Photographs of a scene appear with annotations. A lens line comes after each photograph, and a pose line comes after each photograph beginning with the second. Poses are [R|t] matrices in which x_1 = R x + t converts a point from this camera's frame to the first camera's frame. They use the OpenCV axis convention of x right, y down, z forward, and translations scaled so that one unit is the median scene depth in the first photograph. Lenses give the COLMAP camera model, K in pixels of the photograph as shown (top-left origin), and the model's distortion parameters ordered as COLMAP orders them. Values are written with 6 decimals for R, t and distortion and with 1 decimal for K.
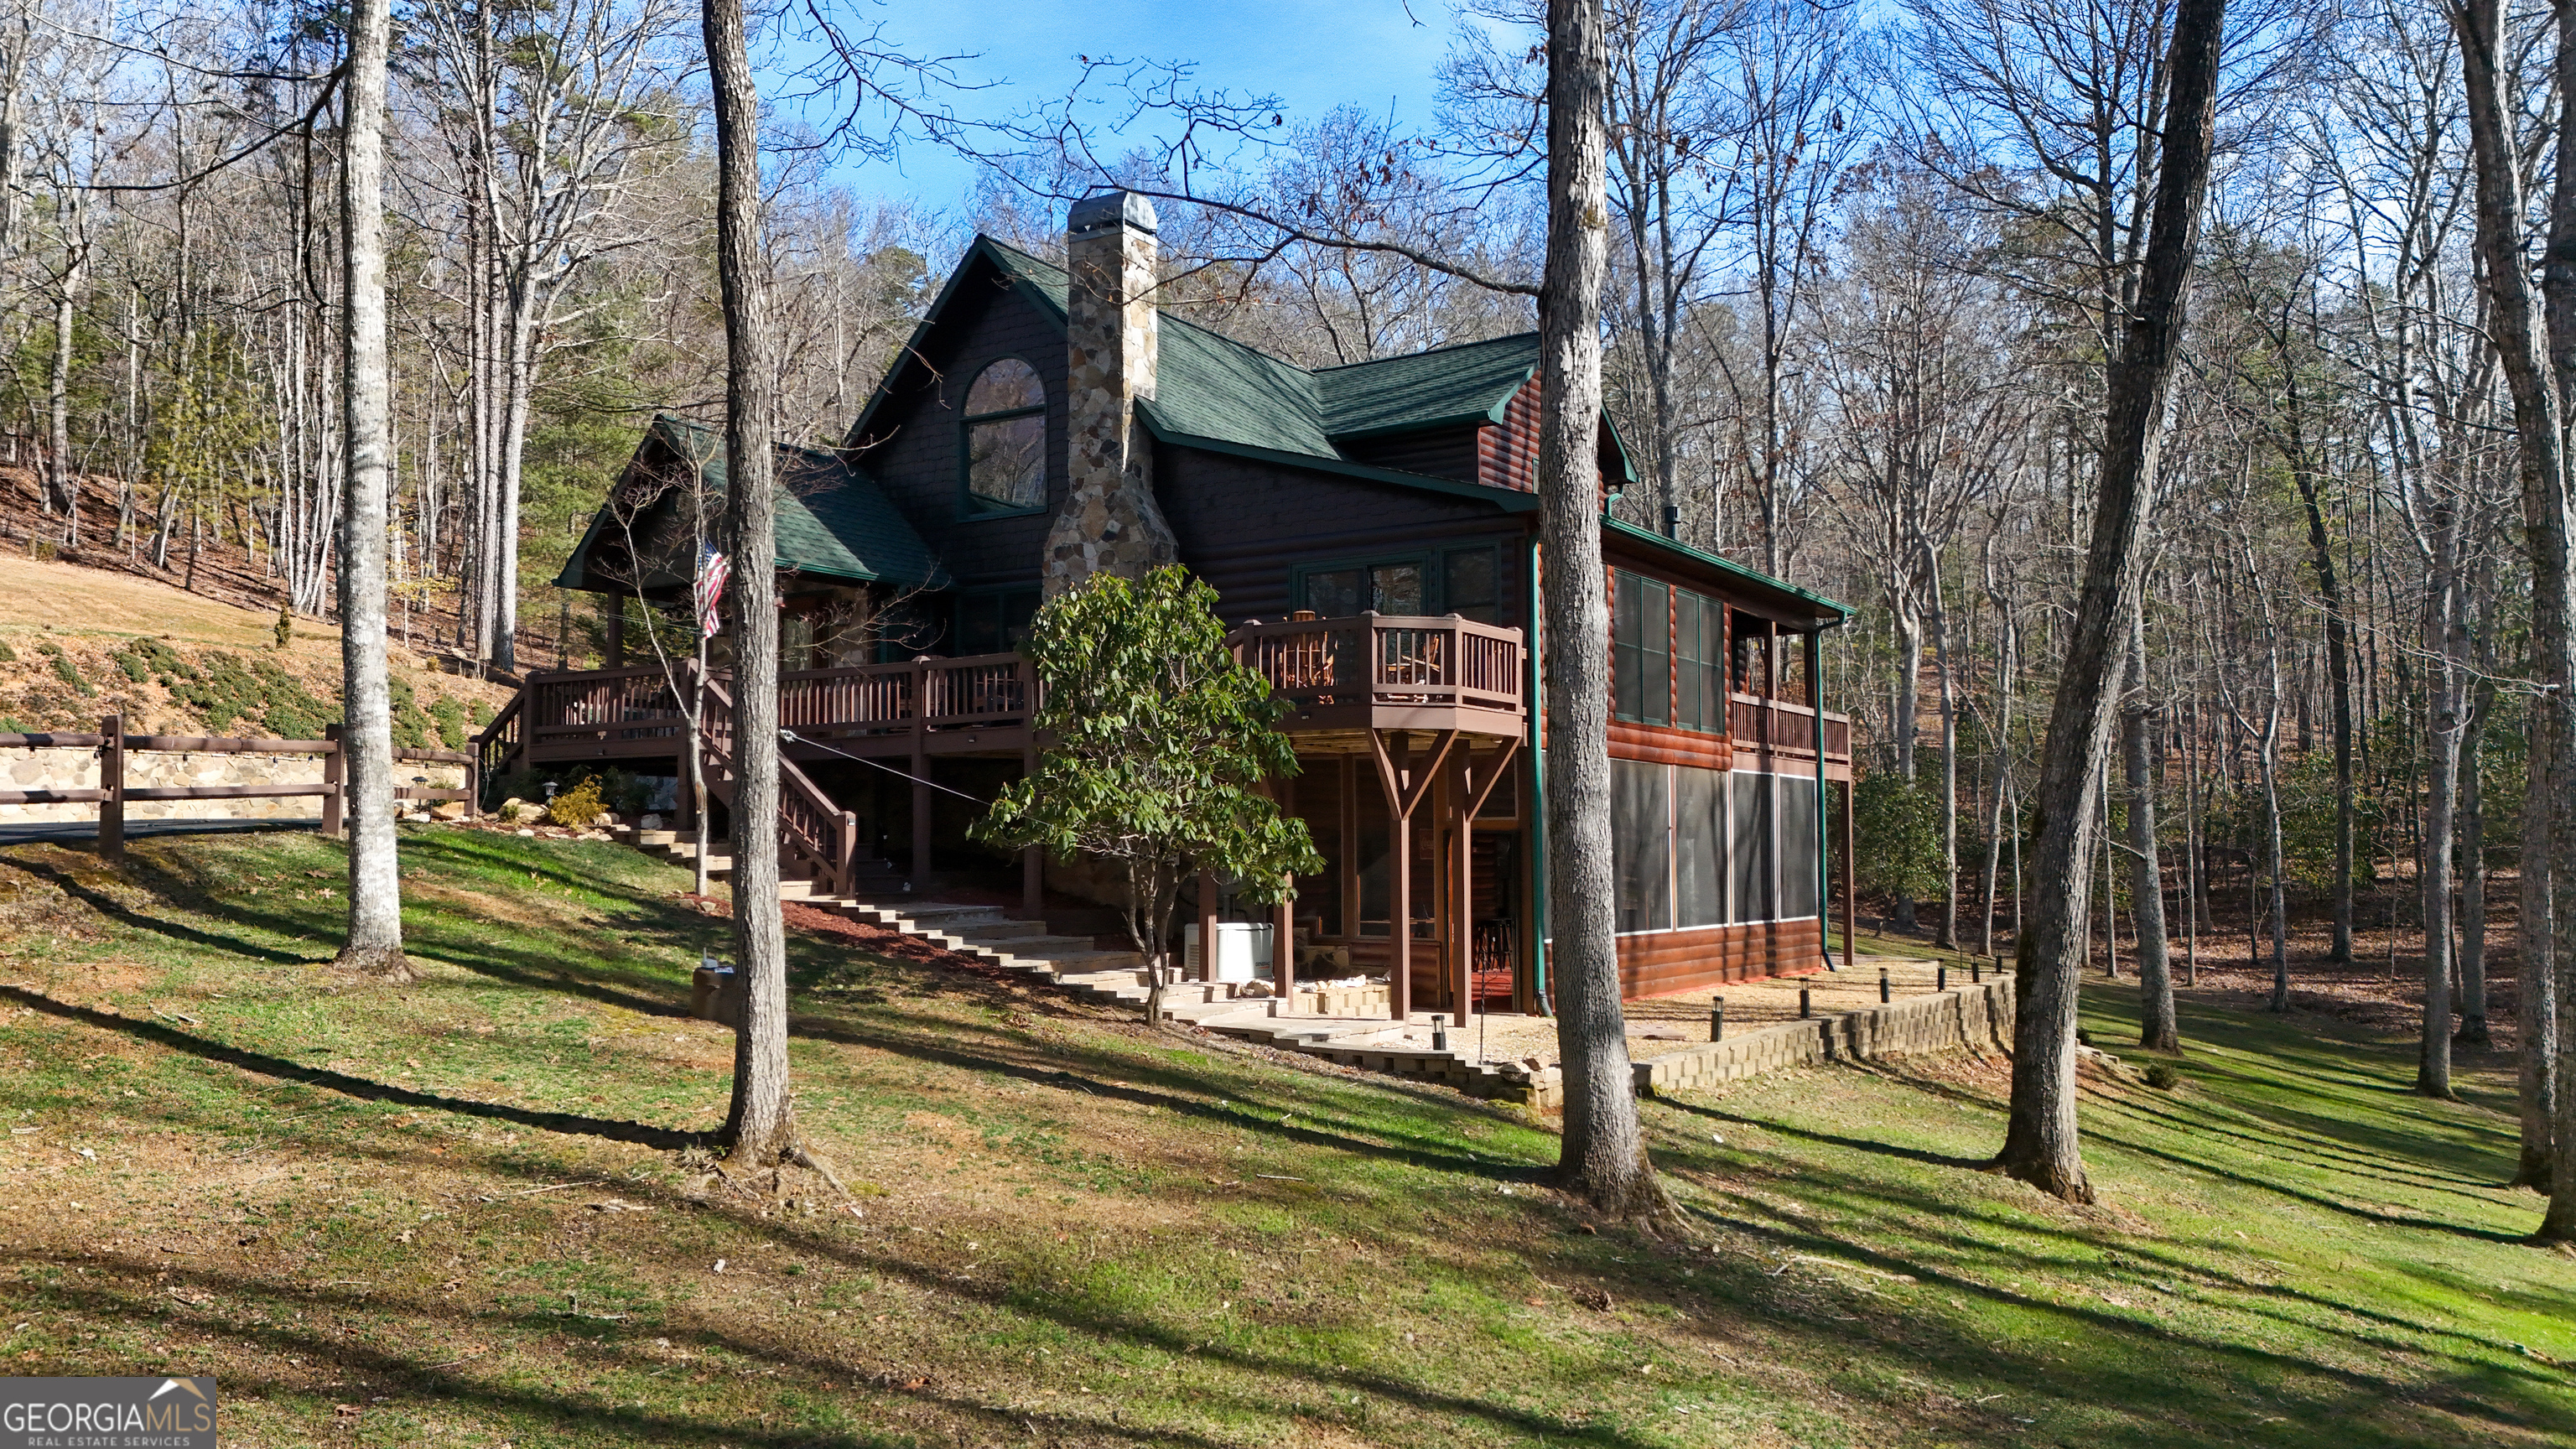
lens RADIAL K [[1873.2, 0, 1288.0], [0, 1873.2, 724.5], [0, 0, 1]] dist [0.058250, -0.010926]
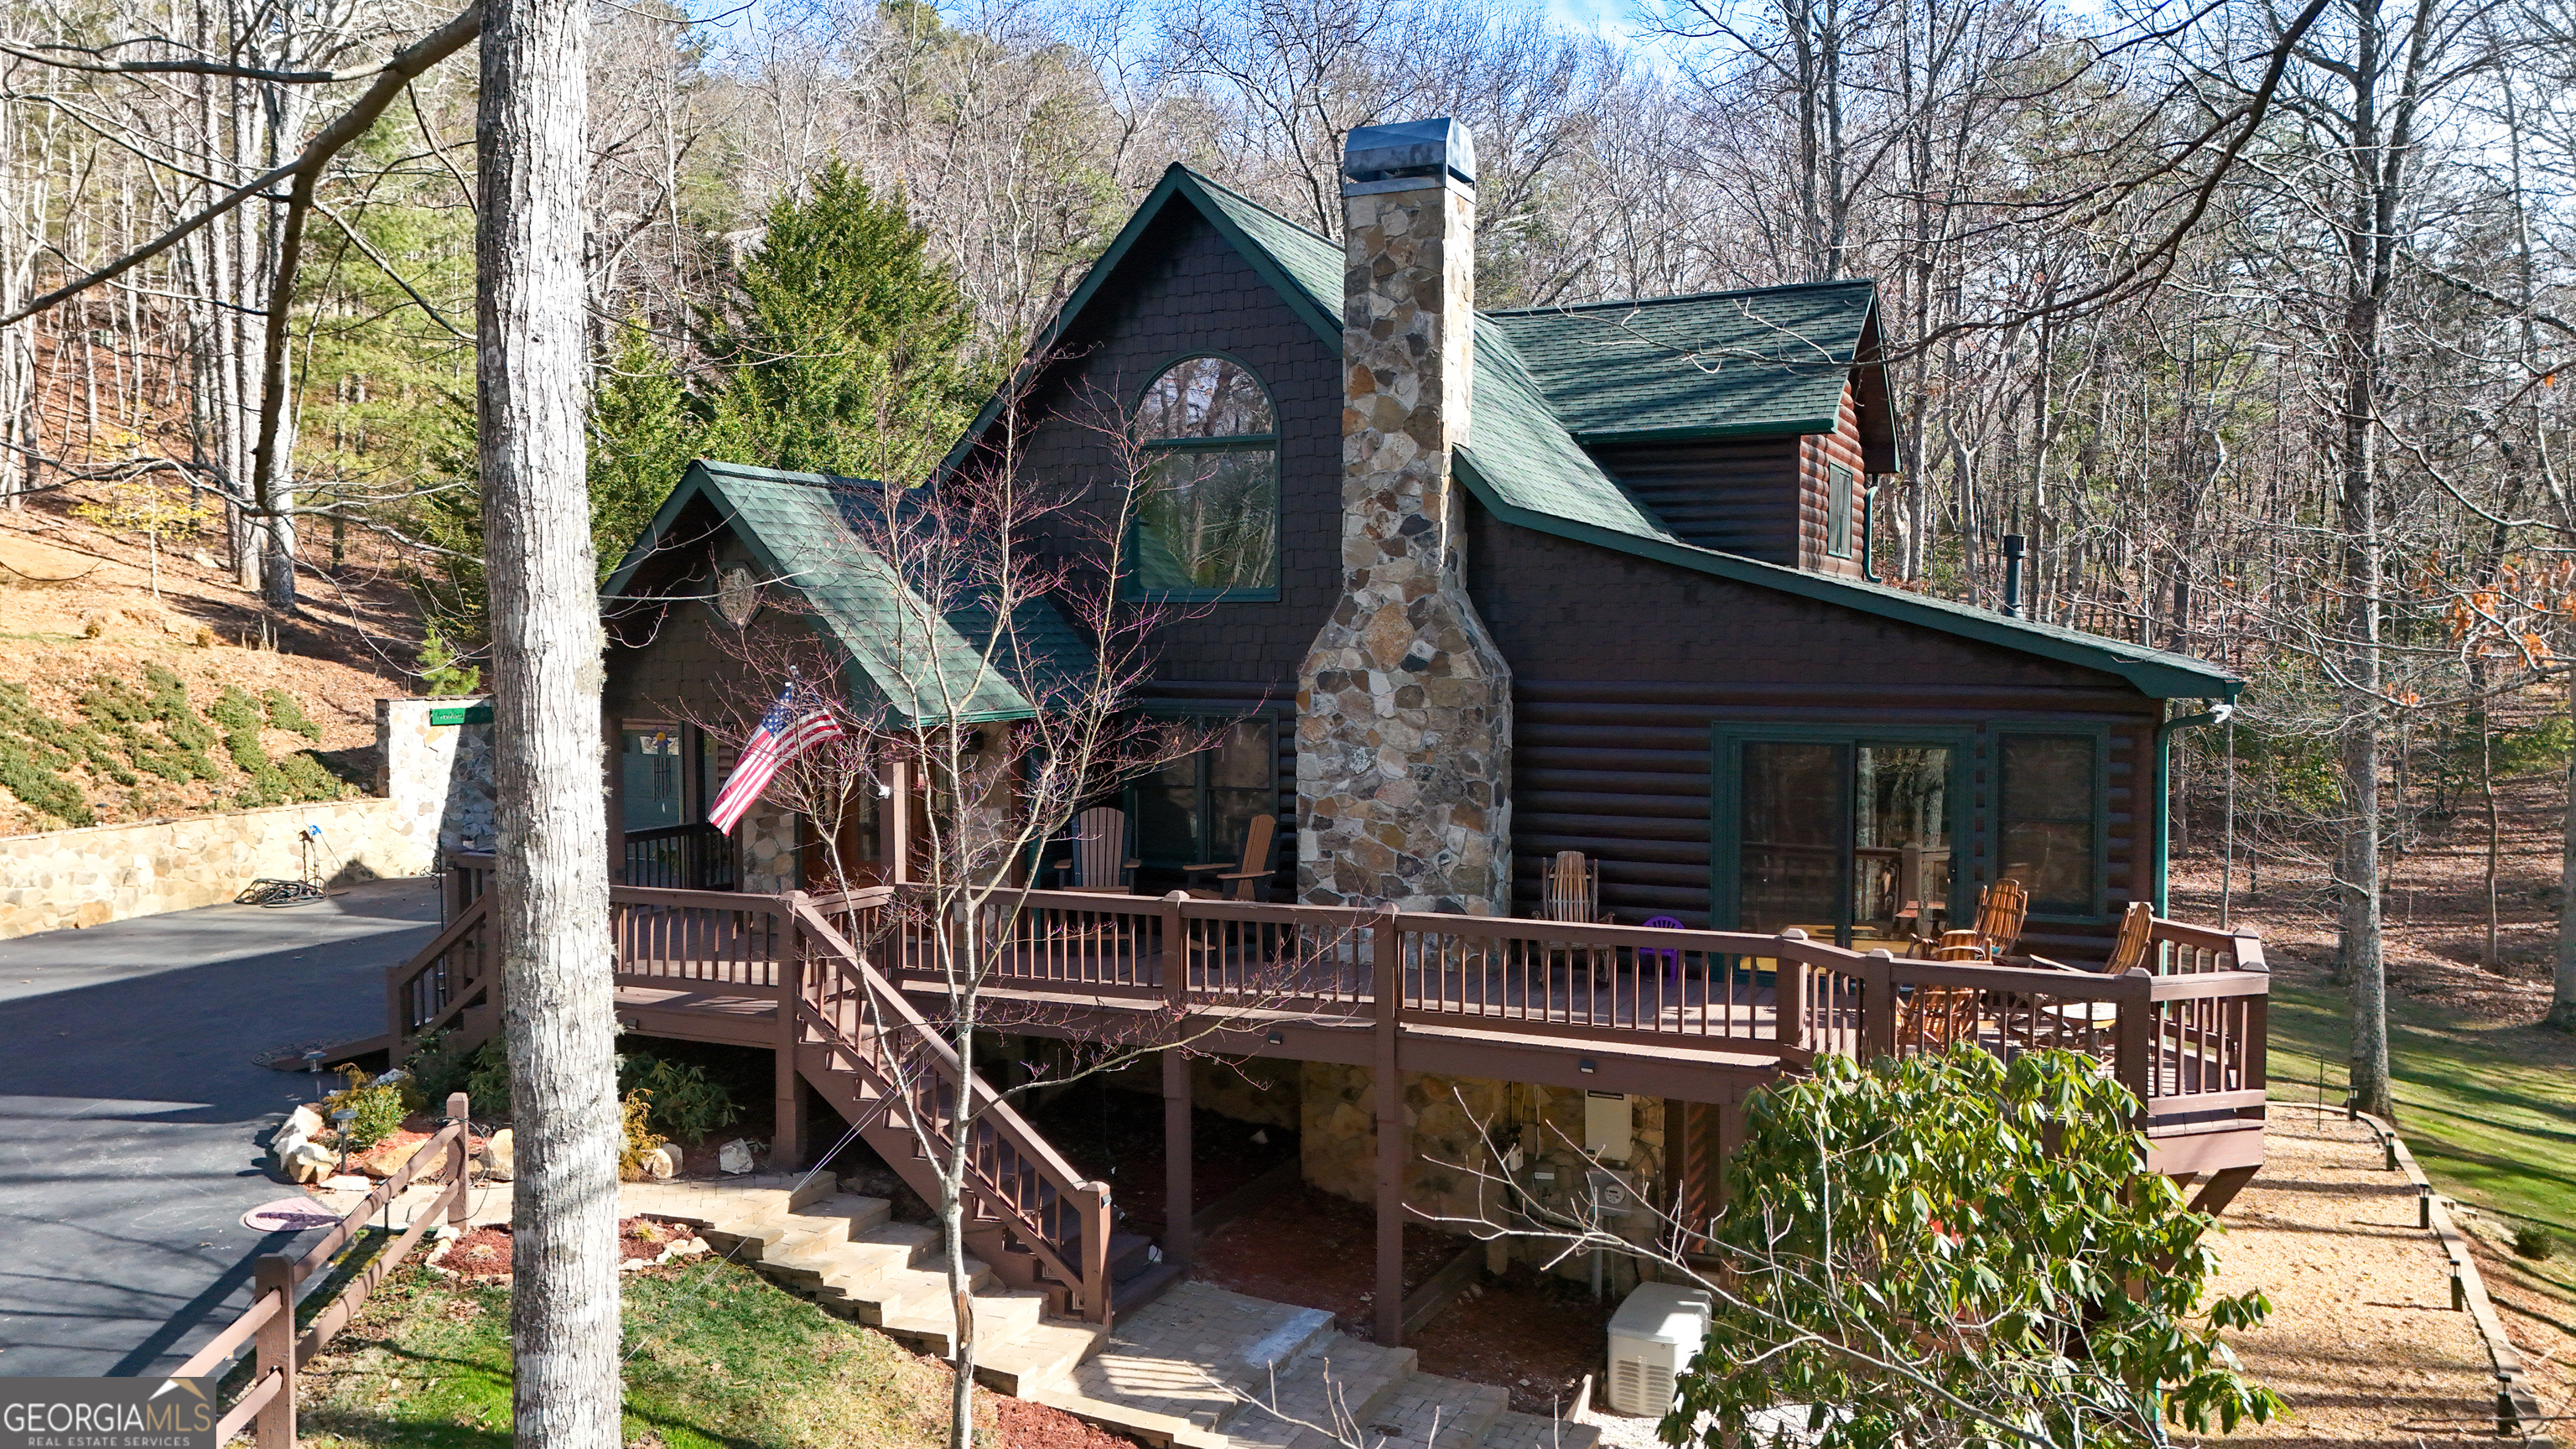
lens RADIAL K [[1873.2, 0, 1288.0], [0, 1873.2, 724.5], [0, 0, 1]] dist [0.058250, -0.010926]
pose [[0.991110, -0.000479, 0.133040, -0.223669], [-0.015016, 0.993201, 0.115444, -0.152760], [-0.132191, -0.116415, 0.984364, 0.355608]]
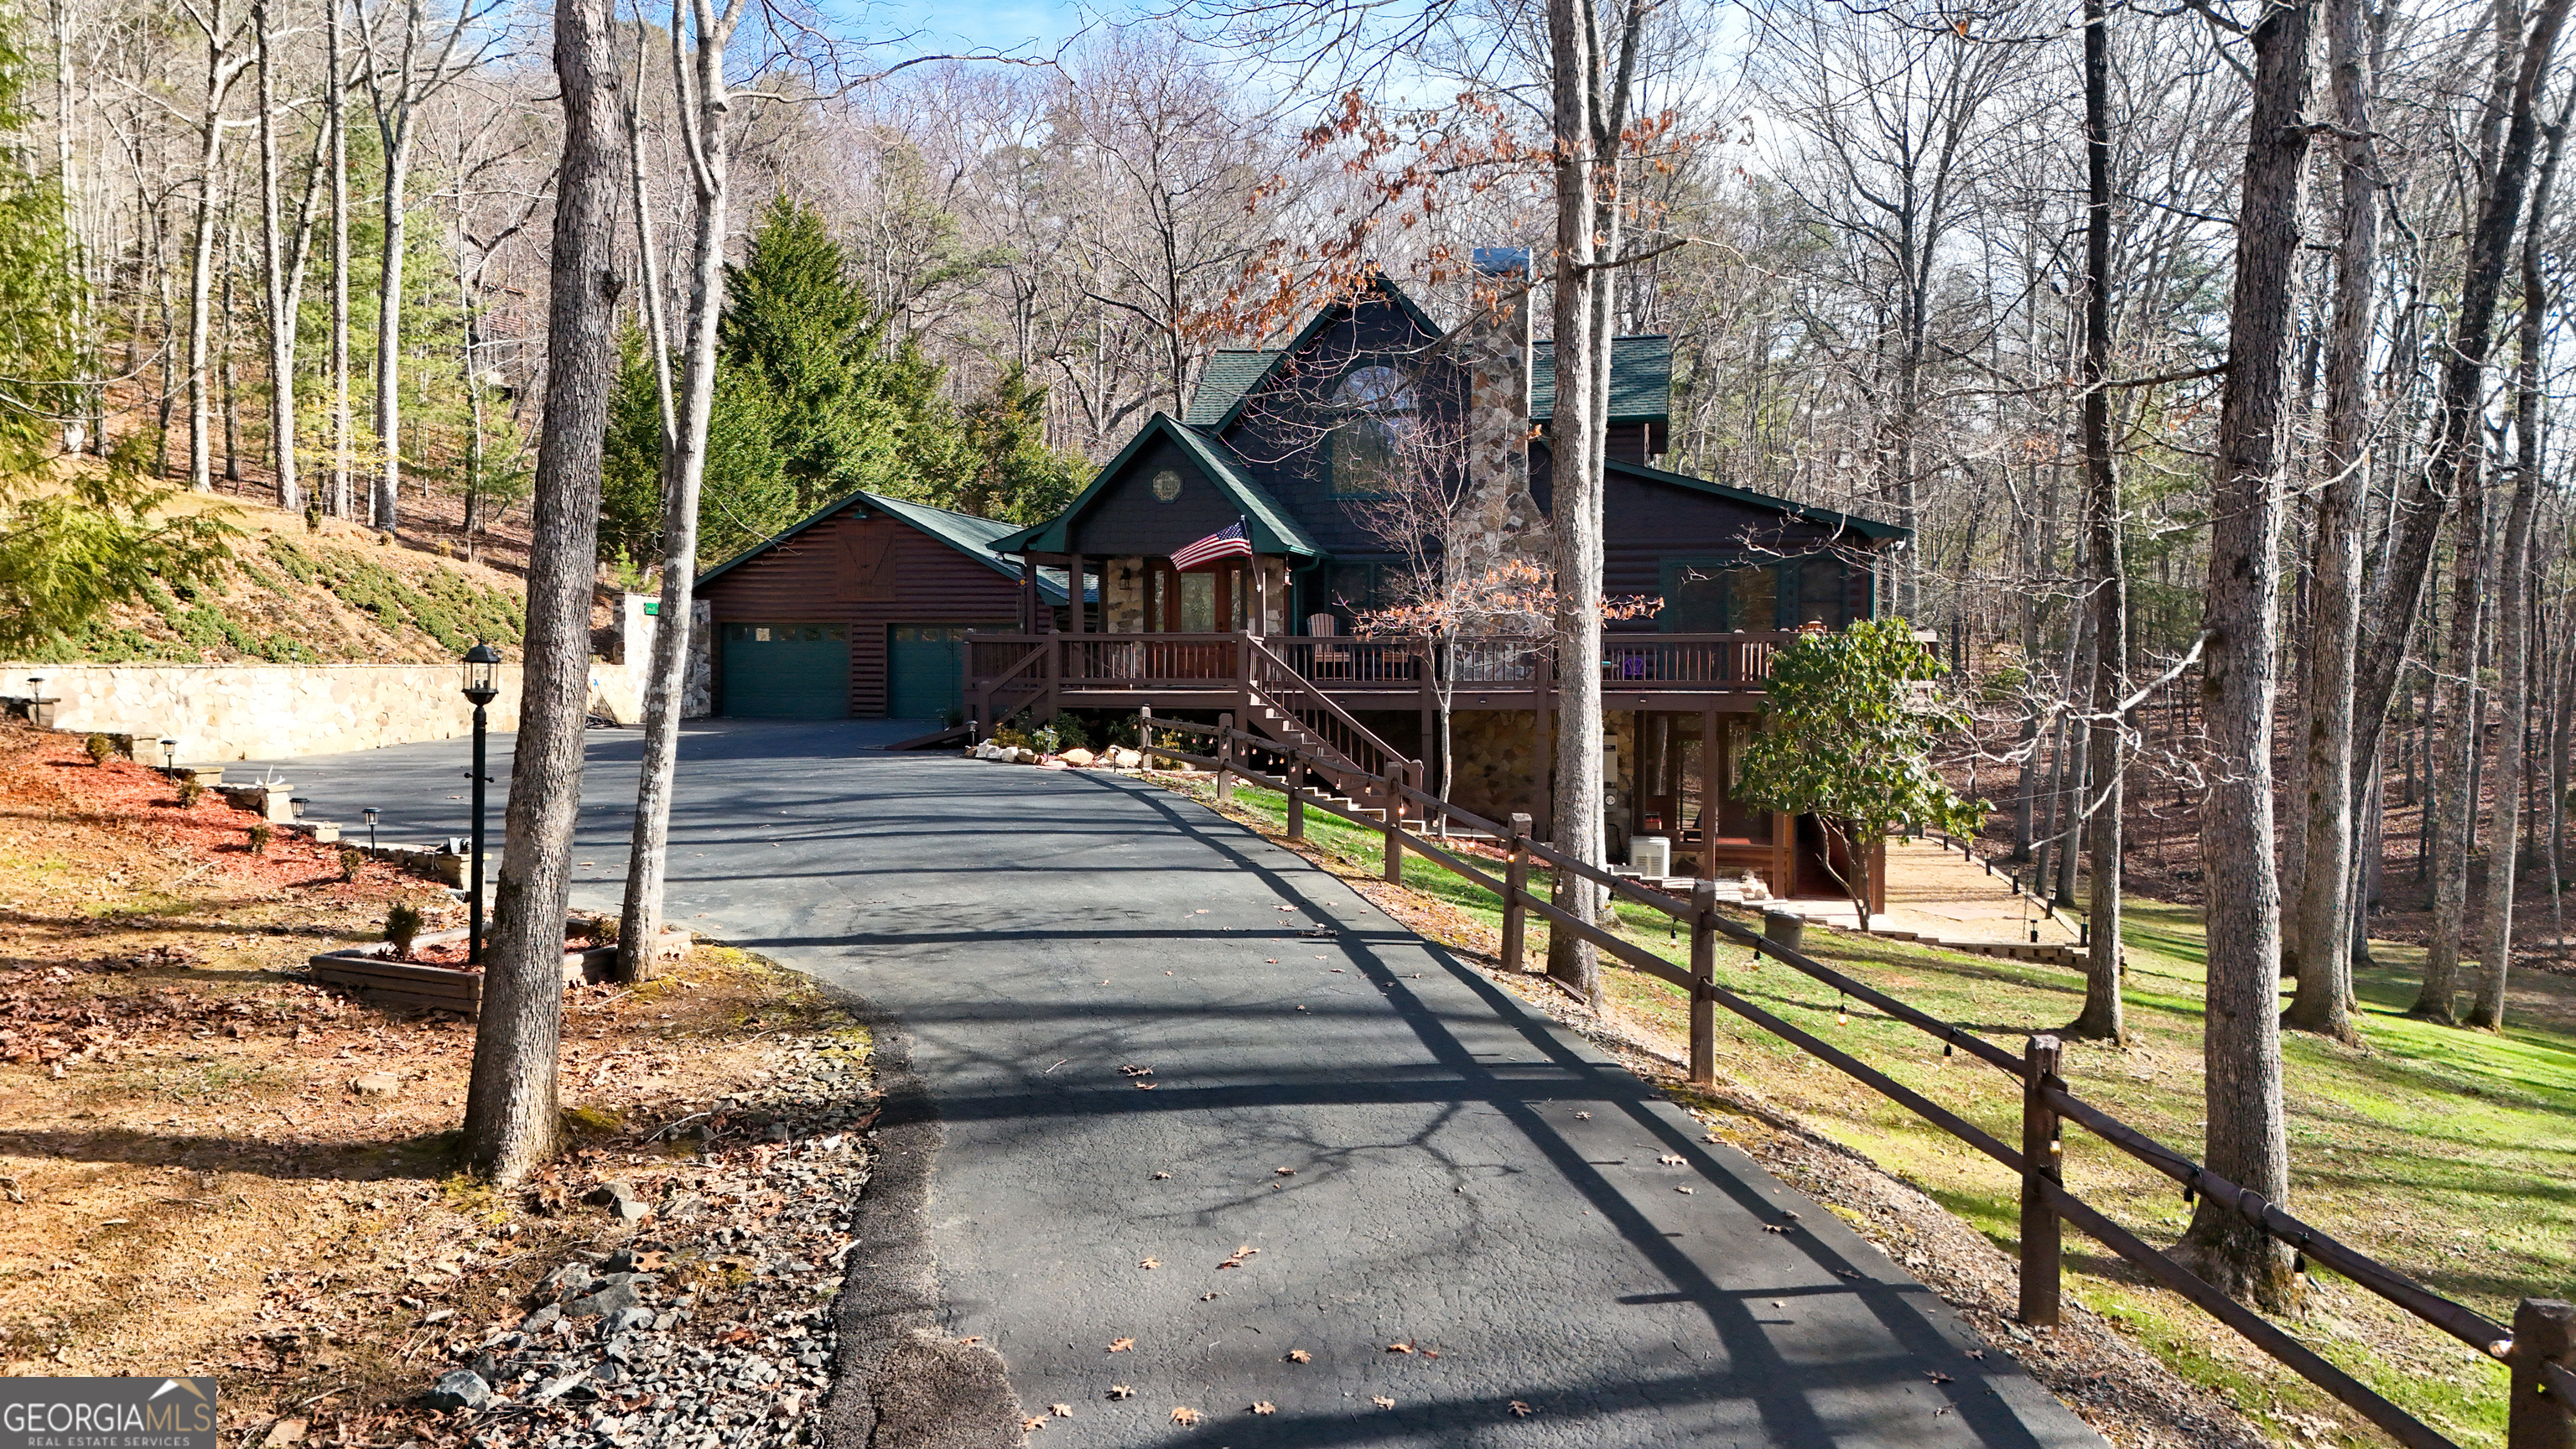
lens RADIAL K [[1873.2, 0, 1288.0], [0, 1873.2, 724.5], [0, 0, 1]] dist [0.058250, -0.010926]
pose [[0.937566, -0.004487, 0.347780, -0.667560], [-0.032696, 0.994352, 0.100974, -0.090933], [-0.346268, -0.106040, 0.932123, -0.137931]]
